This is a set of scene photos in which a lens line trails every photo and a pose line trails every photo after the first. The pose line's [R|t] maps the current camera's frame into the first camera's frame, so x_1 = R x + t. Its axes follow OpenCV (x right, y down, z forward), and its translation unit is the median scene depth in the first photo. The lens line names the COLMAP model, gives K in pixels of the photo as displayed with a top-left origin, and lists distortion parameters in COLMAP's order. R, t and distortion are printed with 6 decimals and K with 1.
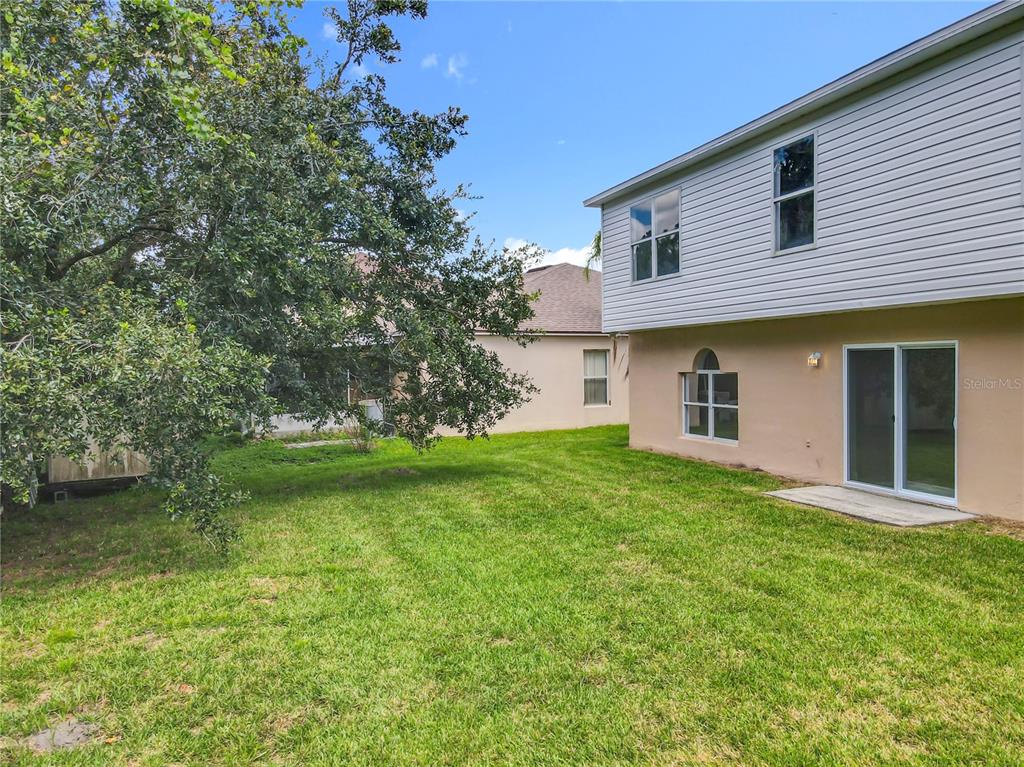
lens RADIAL K [[761.9, 0, 507.8], [0, 761.9, 365.9], [0, 0, 1]] dist [0.009187, 0.005395]
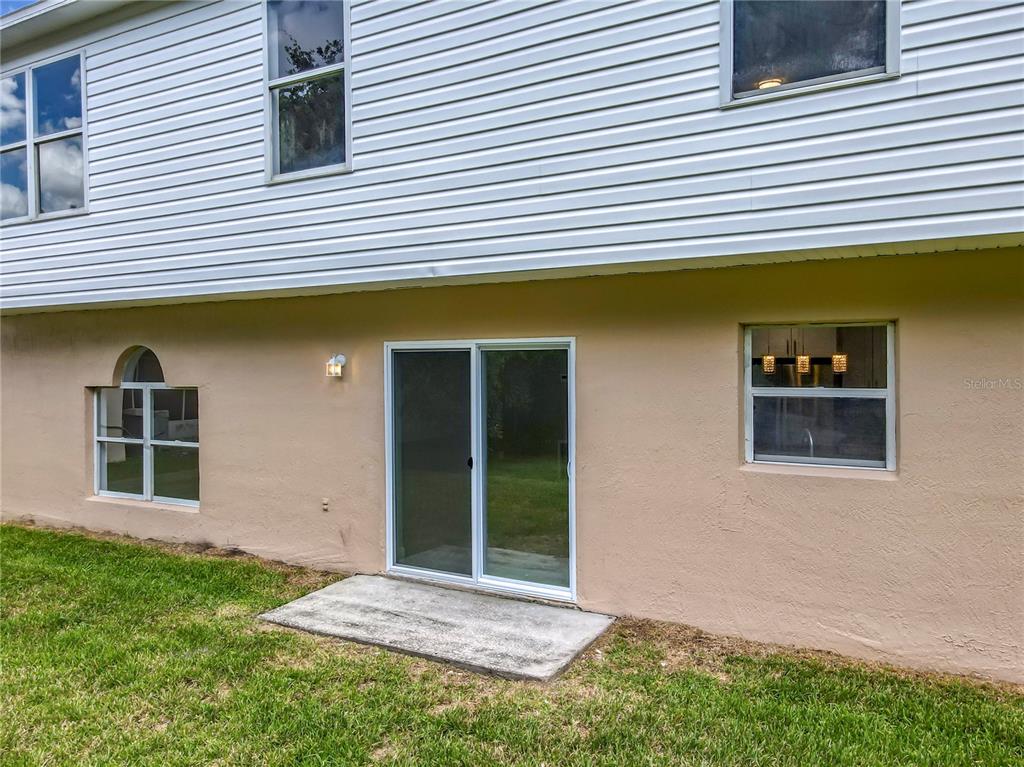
lens RADIAL K [[750.0, 0, 510.2], [0, 750.0, 370.8], [0, 0, 1]] dist [0.032822, 0.004383]
pose [[0.752479, -0.004423, 0.658601, 0.113463], [0.001761, 0.999987, 0.004704, -0.007143], [-0.658614, -0.002380, 0.752477, 0.460917]]
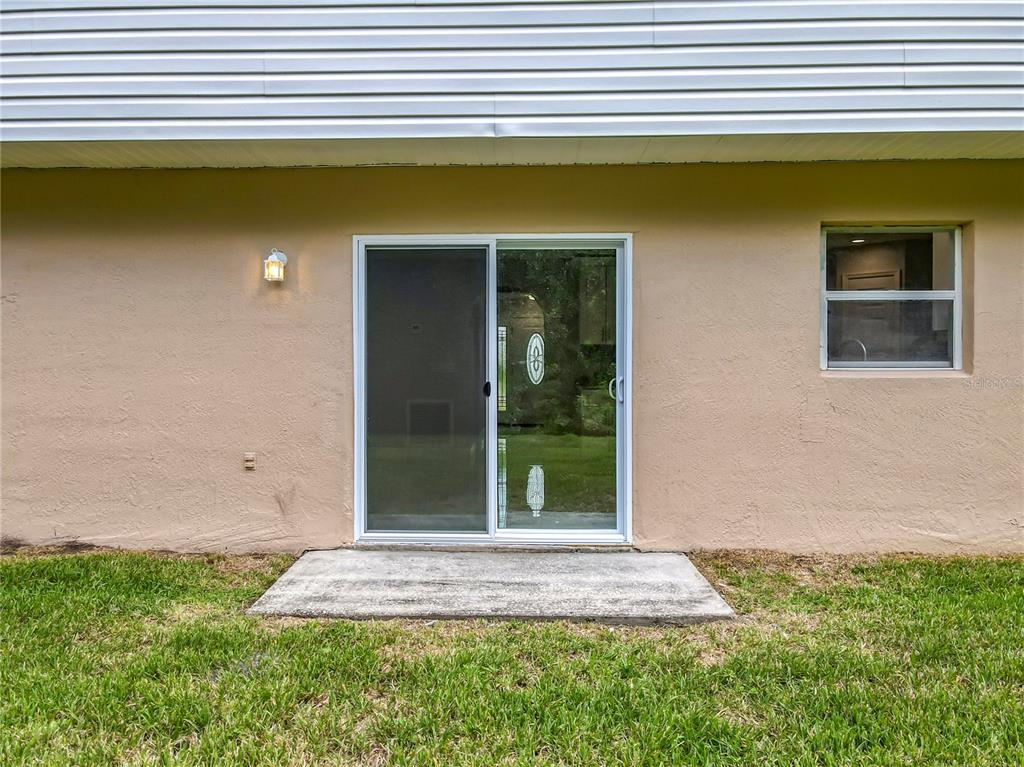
lens RADIAL K [[761.9, 0, 507.8], [0, 761.9, 365.9], [0, 0, 1]] dist [0.009187, 0.005395]
pose [[0.366843, 0.004227, 0.930273, 0.046481], [-0.000591, 0.999991, -0.004310, 0.049459], [-0.930283, 0.001031, 0.366842, 0.711949]]
